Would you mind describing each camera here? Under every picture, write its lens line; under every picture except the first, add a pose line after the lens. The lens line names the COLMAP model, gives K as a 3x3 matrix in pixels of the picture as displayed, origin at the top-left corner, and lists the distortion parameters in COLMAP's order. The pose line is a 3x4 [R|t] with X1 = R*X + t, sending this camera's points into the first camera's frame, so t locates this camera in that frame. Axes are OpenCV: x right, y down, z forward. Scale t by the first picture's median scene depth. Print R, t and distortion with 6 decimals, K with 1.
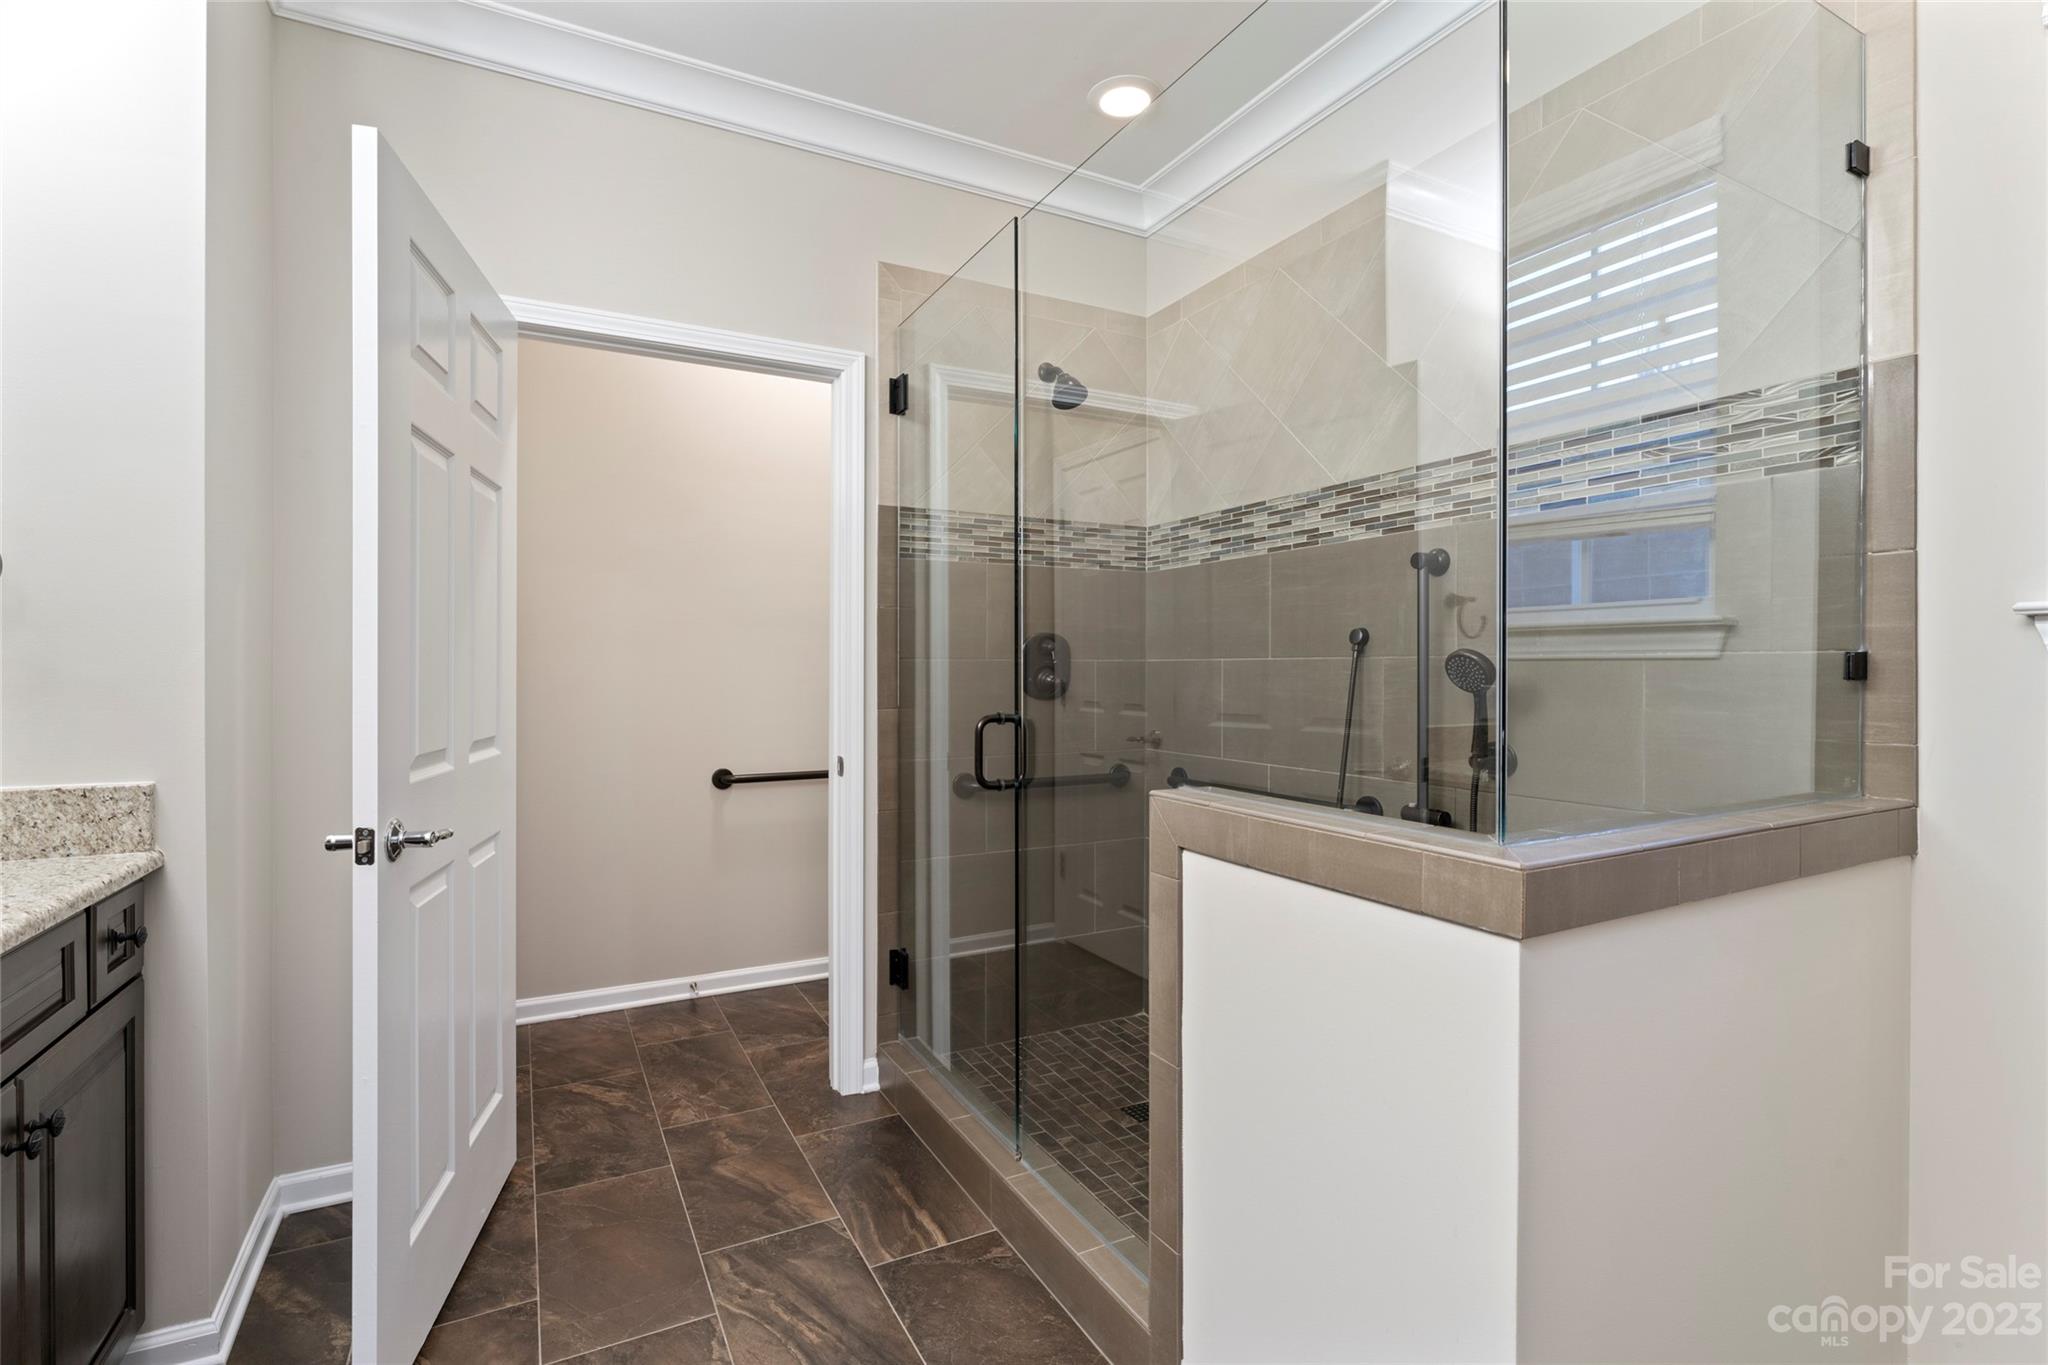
lens RADIAL K [[920.2, 0, 996.7], [0, 920.2, 670.2], [0, 0, 1]] dist [-0.003854, -0.000306]
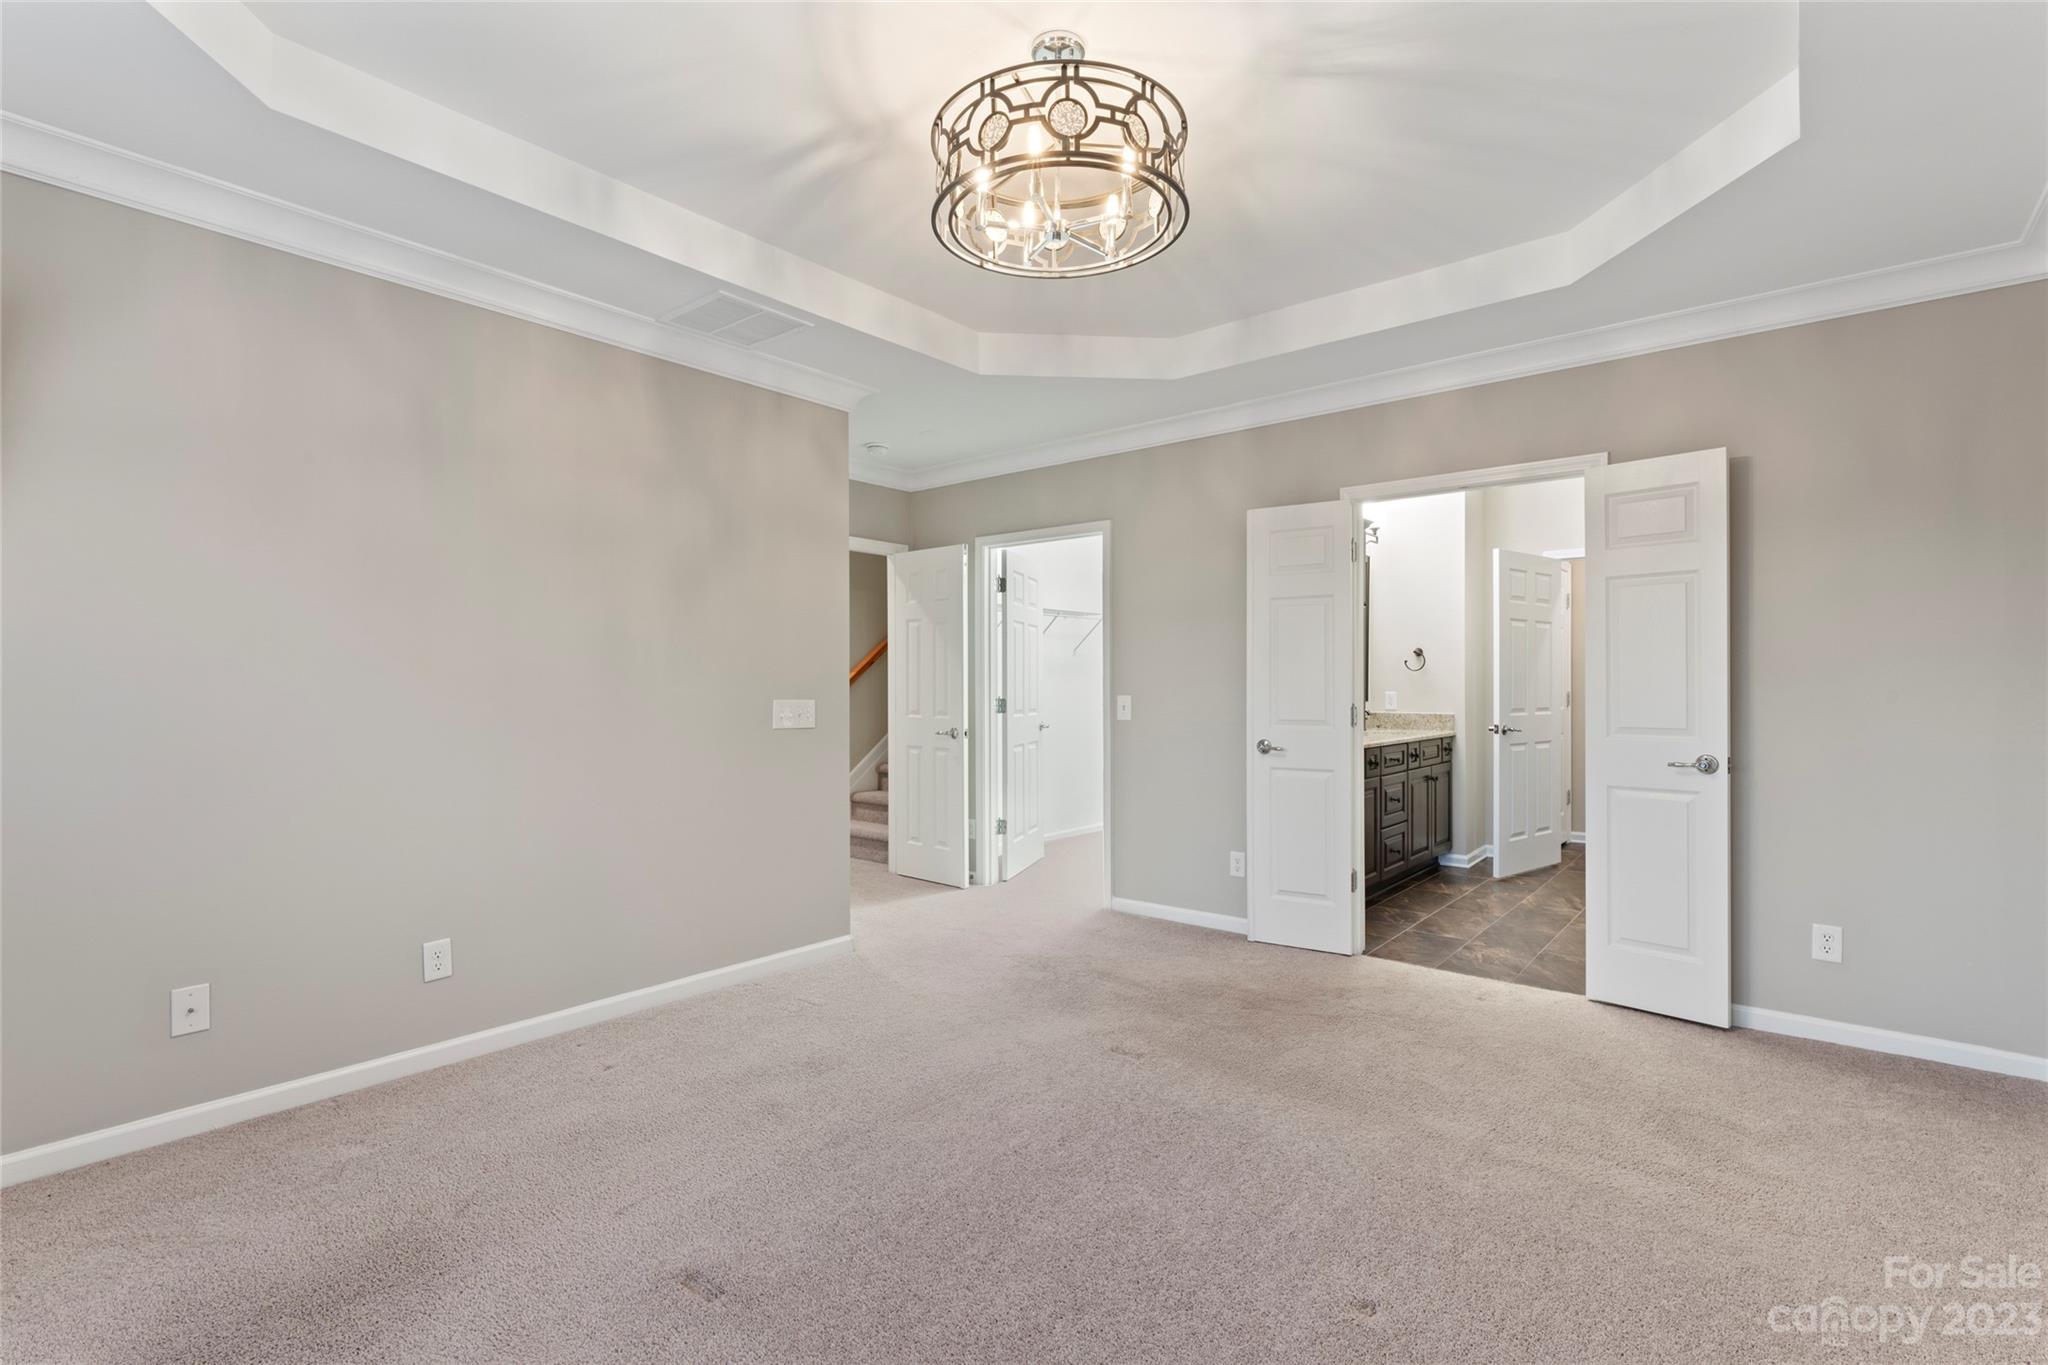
lens RADIAL K [[937.8, 0, 1011.6], [0, 937.8, 679.5], [0, 0, 1]] dist [0.013143, -0.000048]
pose [[0.370985, -0.002945, -0.928634, 1.619303], [0.002445, 0.999995, -0.002194, -0.015296], [0.928636, -0.001456, 0.370990, -1.721256]]
